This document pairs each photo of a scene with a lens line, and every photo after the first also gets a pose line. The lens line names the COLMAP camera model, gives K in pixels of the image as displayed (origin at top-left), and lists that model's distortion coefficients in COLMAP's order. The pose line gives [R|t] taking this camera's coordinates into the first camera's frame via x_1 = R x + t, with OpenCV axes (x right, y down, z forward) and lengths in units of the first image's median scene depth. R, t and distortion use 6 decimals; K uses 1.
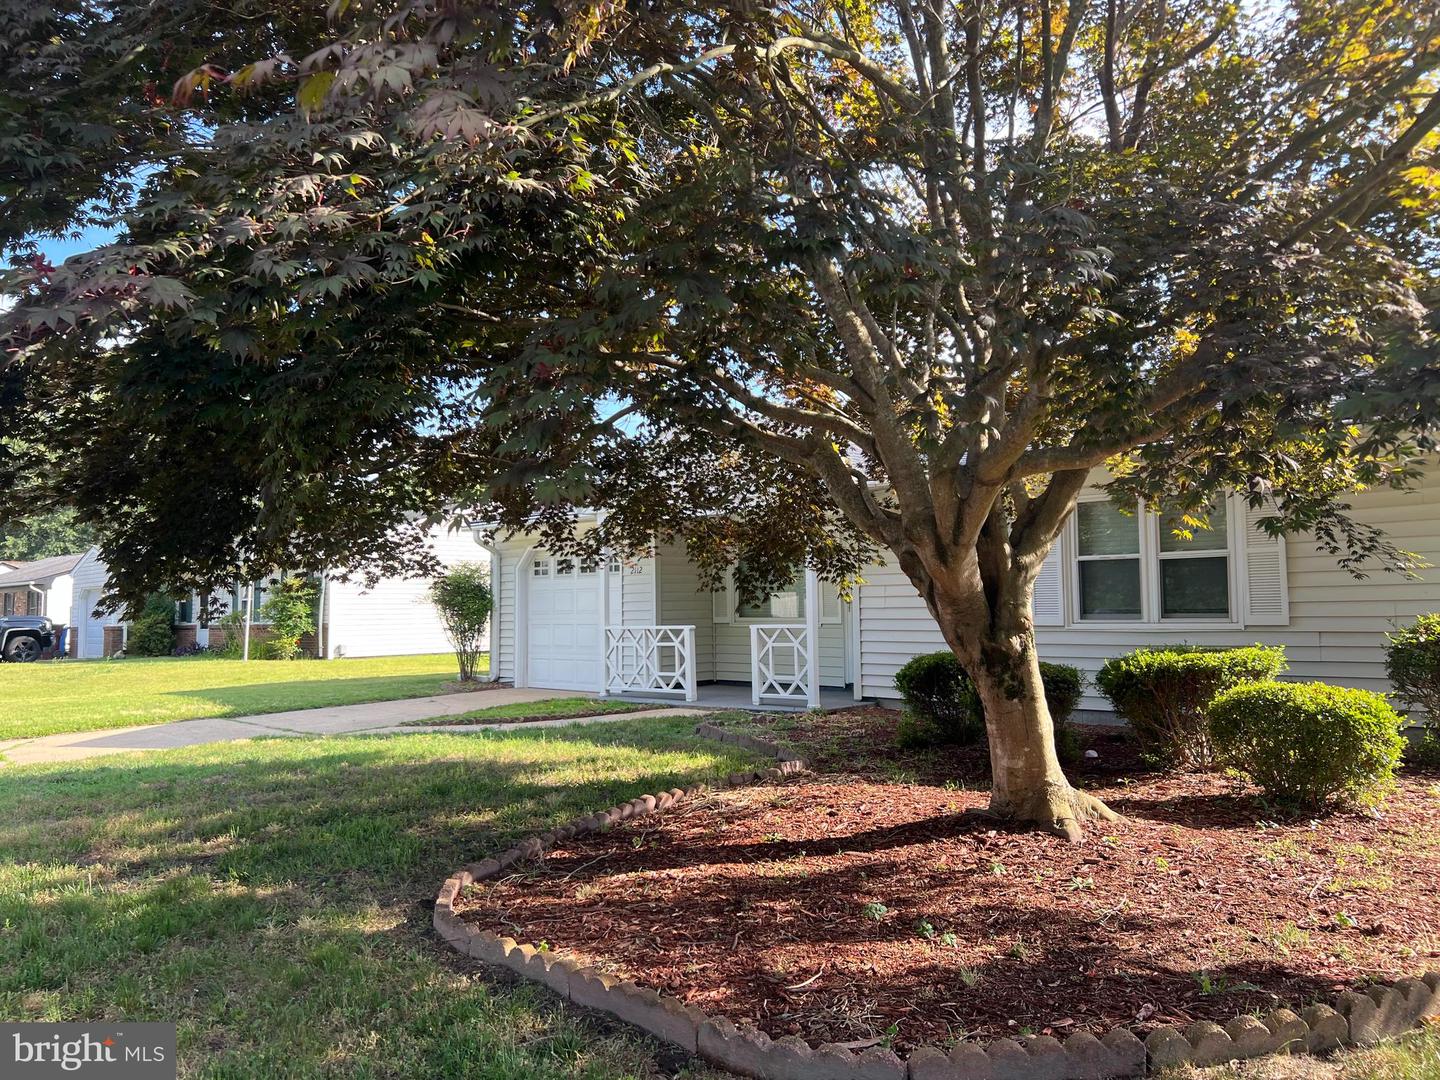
lens RADIAL K [[1084.3, 0, 723.2], [0, 1084.3, 536.8], [0, 0, 1]] dist [0.045825, -0.055259]
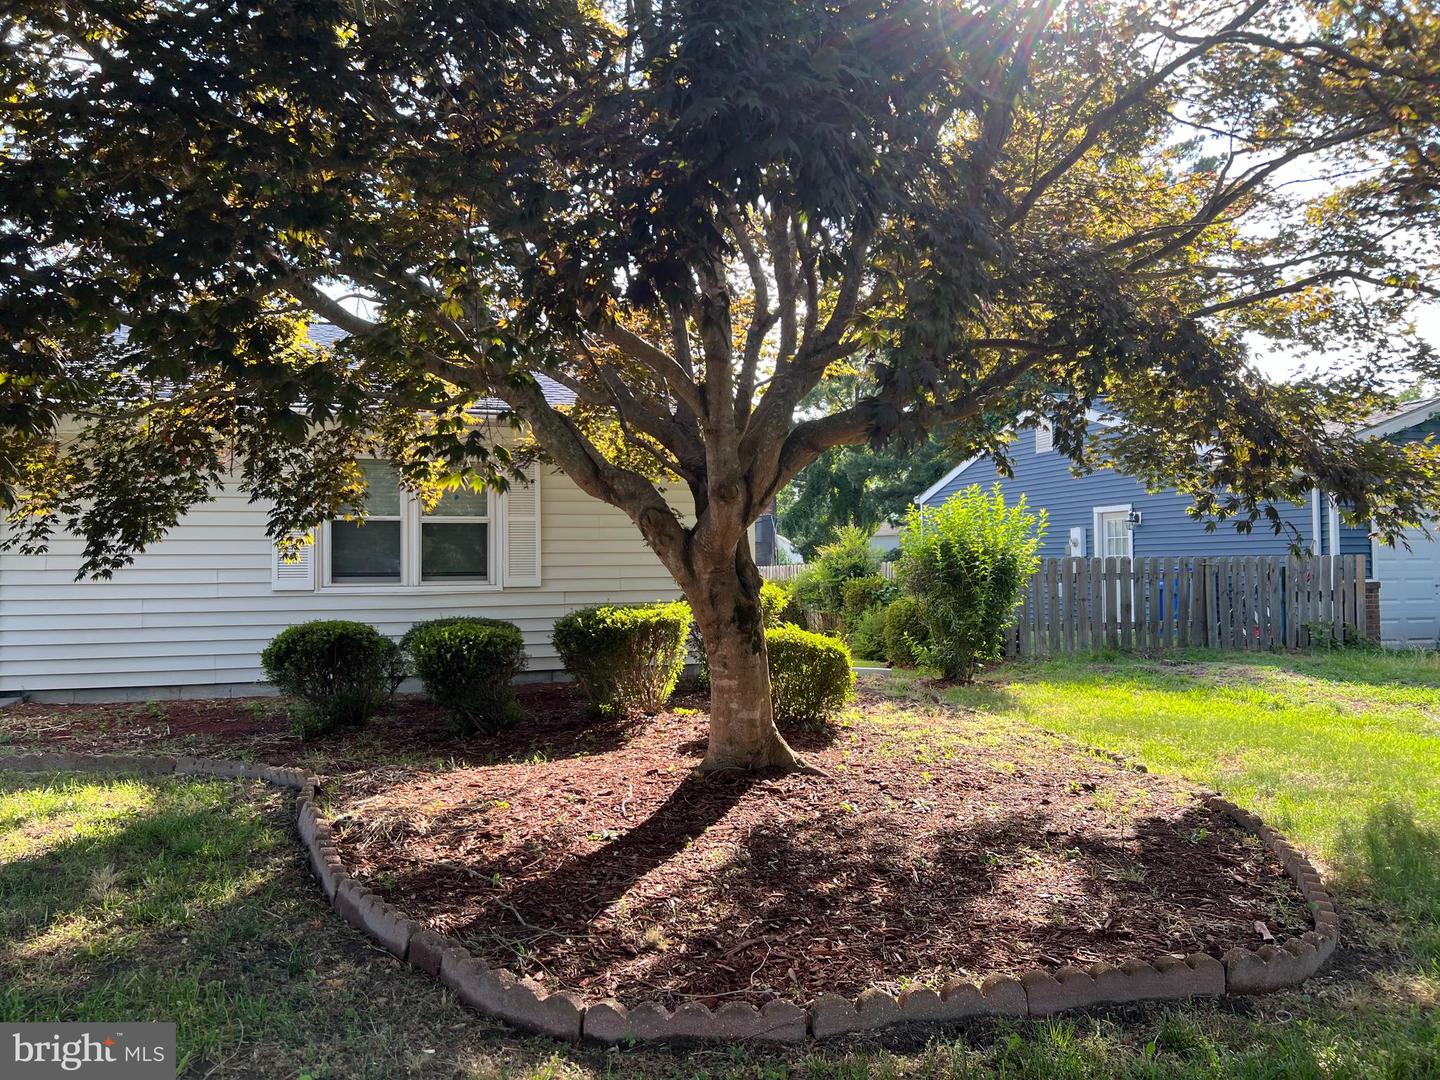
lens RADIAL K [[1084.3, 0, 713.4], [0, 1084.3, 540.0], [0, 0, 1]] dist [0.045825, -0.055259]
pose [[0.483404, 0.031242, 0.874840, -0.564784], [-0.058256, 0.998296, -0.003461, 0.040322], [-0.873457, -0.049292, 0.484400, 0.458071]]
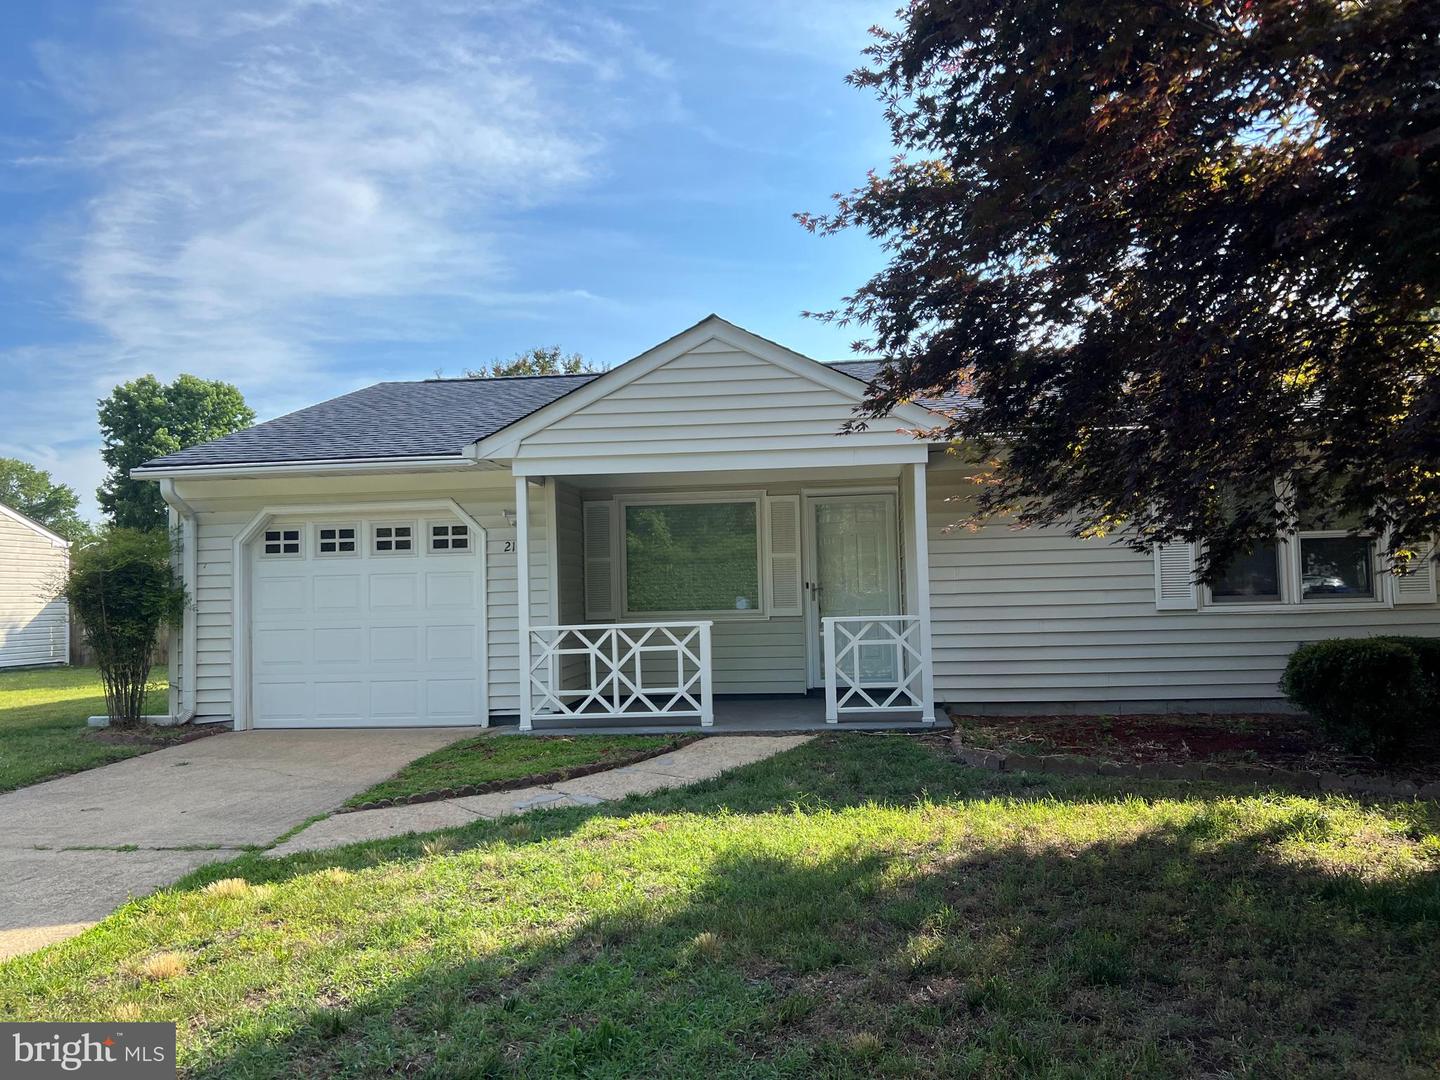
lens RADIAL K [[1084.3, 0, 718.6], [0, 1084.3, 553.3], [0, 0, 1]] dist [0.045825, -0.055259]
pose [[0.786818, 0.017619, 0.616934, -0.980811], [-0.025851, 0.999656, 0.004421, 0.070864], [-0.616644, -0.019427, 0.787002, 0.906900]]
